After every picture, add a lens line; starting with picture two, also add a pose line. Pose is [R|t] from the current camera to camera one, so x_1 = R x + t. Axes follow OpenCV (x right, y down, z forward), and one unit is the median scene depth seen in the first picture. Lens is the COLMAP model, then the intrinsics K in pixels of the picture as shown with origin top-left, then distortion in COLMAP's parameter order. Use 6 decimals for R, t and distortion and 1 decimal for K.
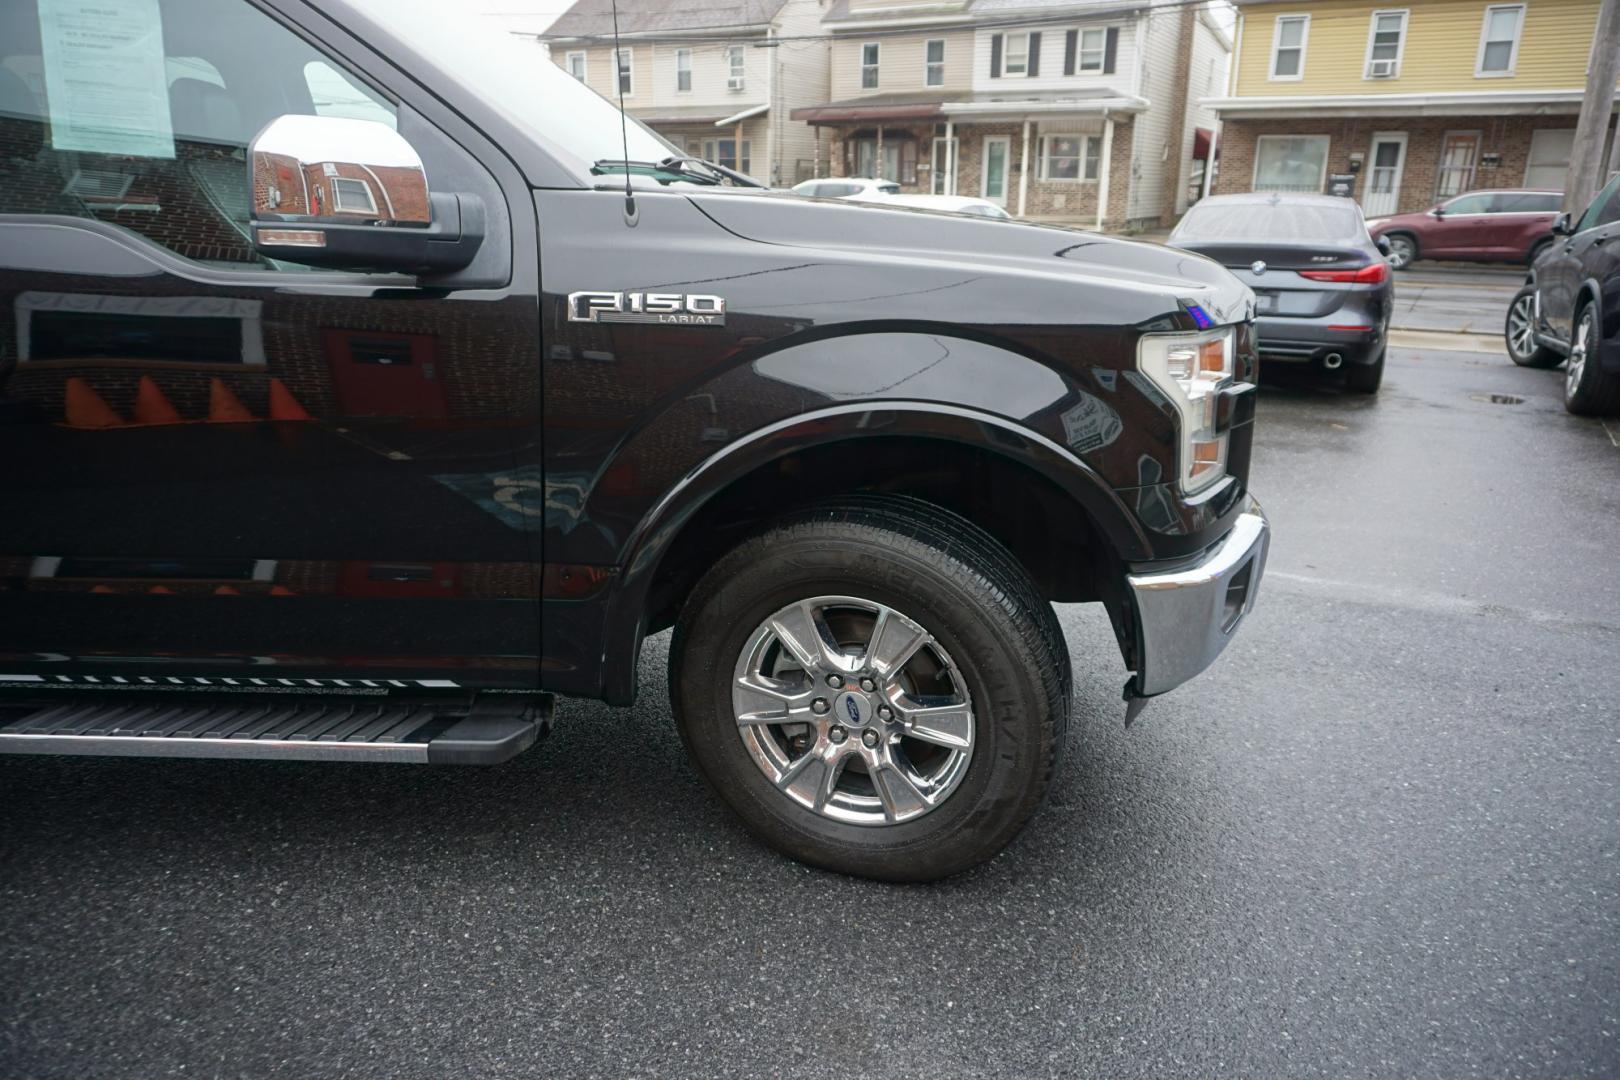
lens RADIAL K [[1086.6, 0, 804.7], [0, 1086.6, 535.0], [0, 0, 1]] dist [-0.036831, 0.027206]
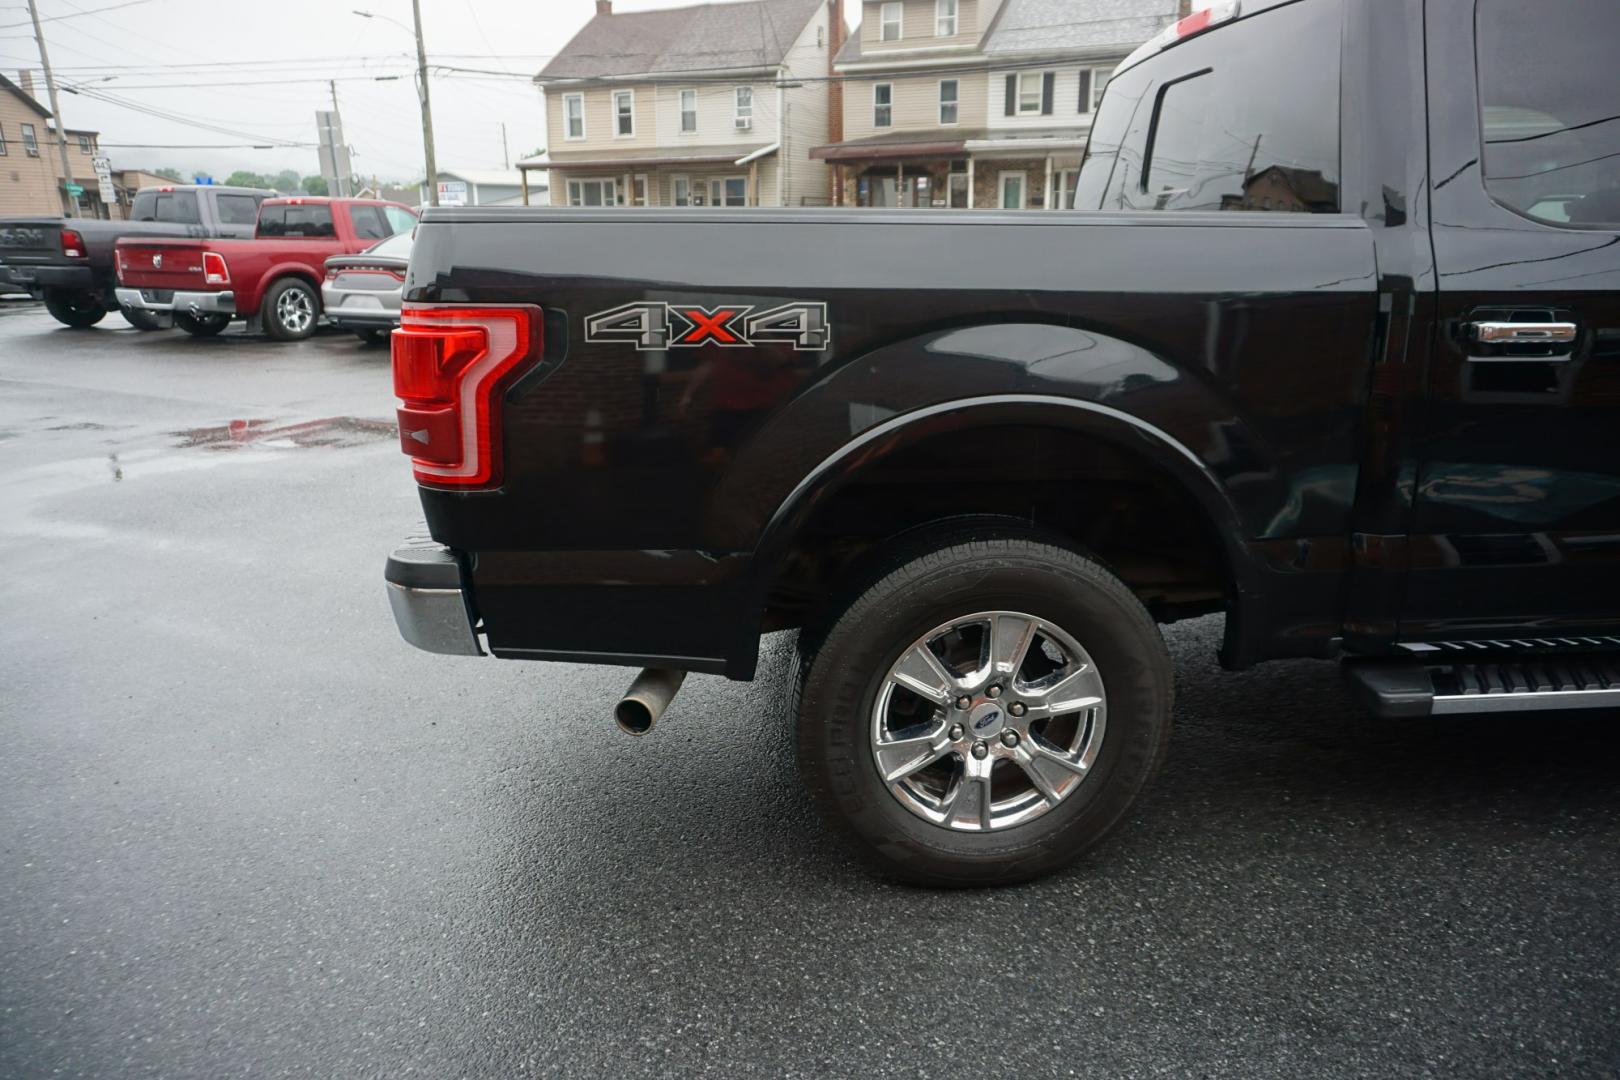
lens RADIAL K [[1086.9, 0, 809.0], [0, 1086.9, 534.7], [0, 0, 1]] dist [-0.039089, 0.028884]
pose [[0.995128, -0.042136, 0.089134, -0.139893], [0.044934, 0.998551, -0.029621, 0.000788], [-0.087757, 0.033481, 0.995579, -0.003887]]
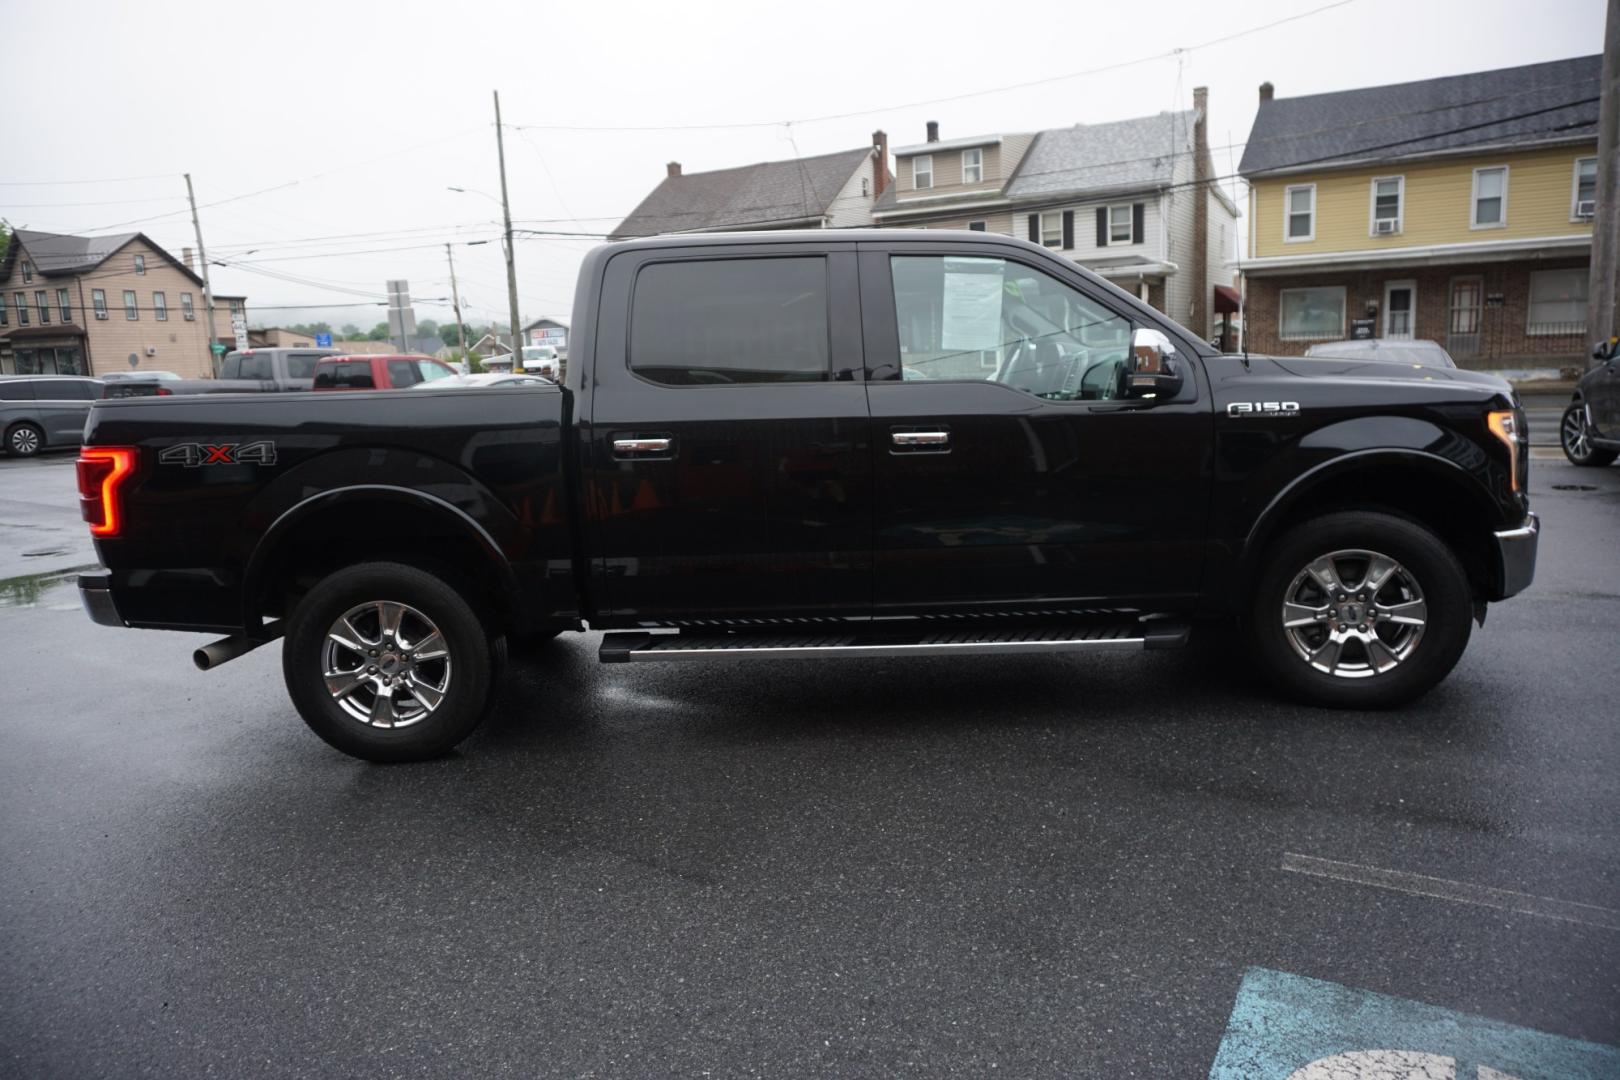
lens RADIAL K [[1086.9, 0, 809.0], [0, 1086.9, 534.7], [0, 0, 1]] dist [-0.039089, 0.028884]
pose [[0.998702, -0.050068, -0.009369, -0.064938], [0.048129, 0.987772, -0.148293, 0.019023], [0.016680, 0.147649, 0.988899, -0.067021]]
